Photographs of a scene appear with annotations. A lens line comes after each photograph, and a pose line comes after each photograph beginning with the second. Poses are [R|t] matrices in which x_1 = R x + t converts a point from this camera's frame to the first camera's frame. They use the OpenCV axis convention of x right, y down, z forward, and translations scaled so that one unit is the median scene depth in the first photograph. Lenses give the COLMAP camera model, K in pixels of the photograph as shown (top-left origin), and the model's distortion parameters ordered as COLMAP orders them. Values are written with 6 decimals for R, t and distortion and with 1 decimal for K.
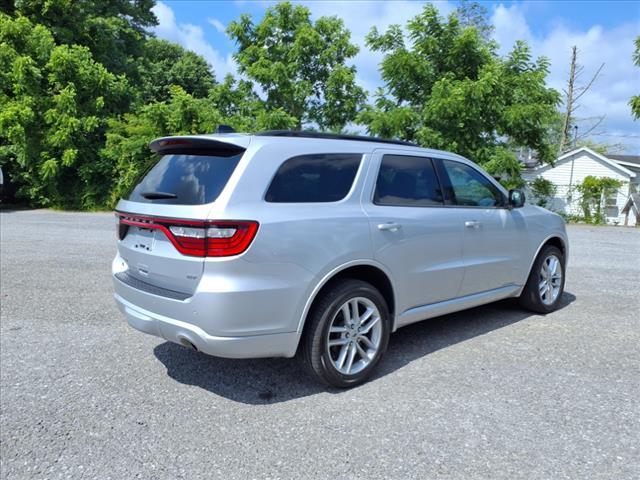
lens RADIAL K [[532.5, 0, 320.0], [0, 532.5, 240.0], [0, 0, 1]] dist [0.084939, -0.159788]
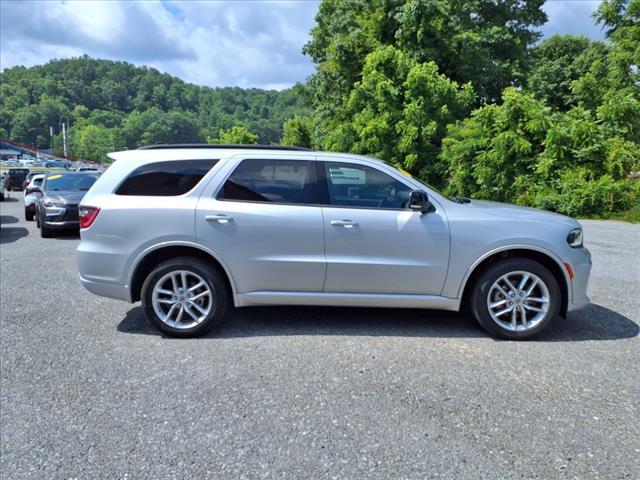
lens RADIAL K [[525.2, 0, 320.0], [0, 525.2, 240.0], [0, 0, 1]] dist [-0.009284, 0.052656]
pose [[0.697050, 0.075833, -0.713001, 0.218965], [-0.073582, 0.996707, 0.034071, -0.006465], [0.713237, 0.028715, 0.700335, 0.060997]]
